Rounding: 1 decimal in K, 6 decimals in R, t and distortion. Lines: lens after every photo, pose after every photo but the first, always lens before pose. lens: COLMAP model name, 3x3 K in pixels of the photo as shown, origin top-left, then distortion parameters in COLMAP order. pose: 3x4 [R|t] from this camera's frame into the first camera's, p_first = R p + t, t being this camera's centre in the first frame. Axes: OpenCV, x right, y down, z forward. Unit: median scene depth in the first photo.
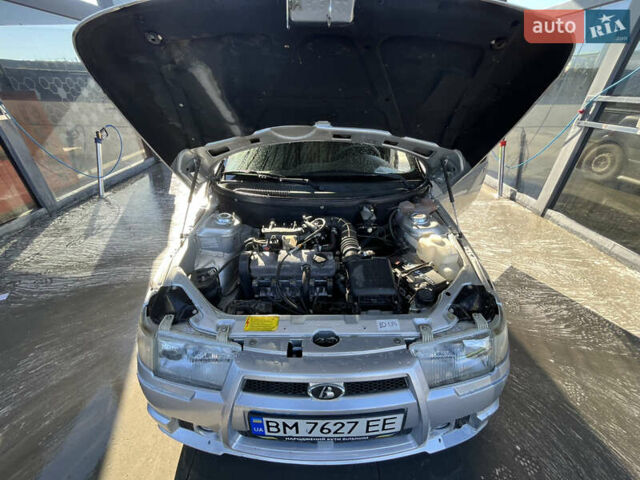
lens RADIAL K [[261.8, 0, 320.7], [0, 261.8, 245.2], [0, 0, 1]] dist [-0.003798, 0.000417]
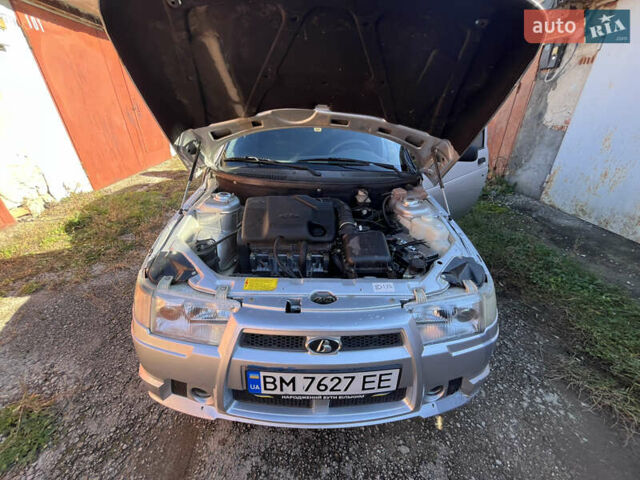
lens RADIAL K [[261.8, 0, 321.2], [0, 261.8, 240.5], [0, 0, 1]] dist [-0.003798, 0.000417]
pose [[0.999203, 0.019749, 0.034678, -0.028576], [-0.017482, 0.997765, -0.064489, 0.192763], [-0.035874, 0.063831, 0.997316, -0.035814]]
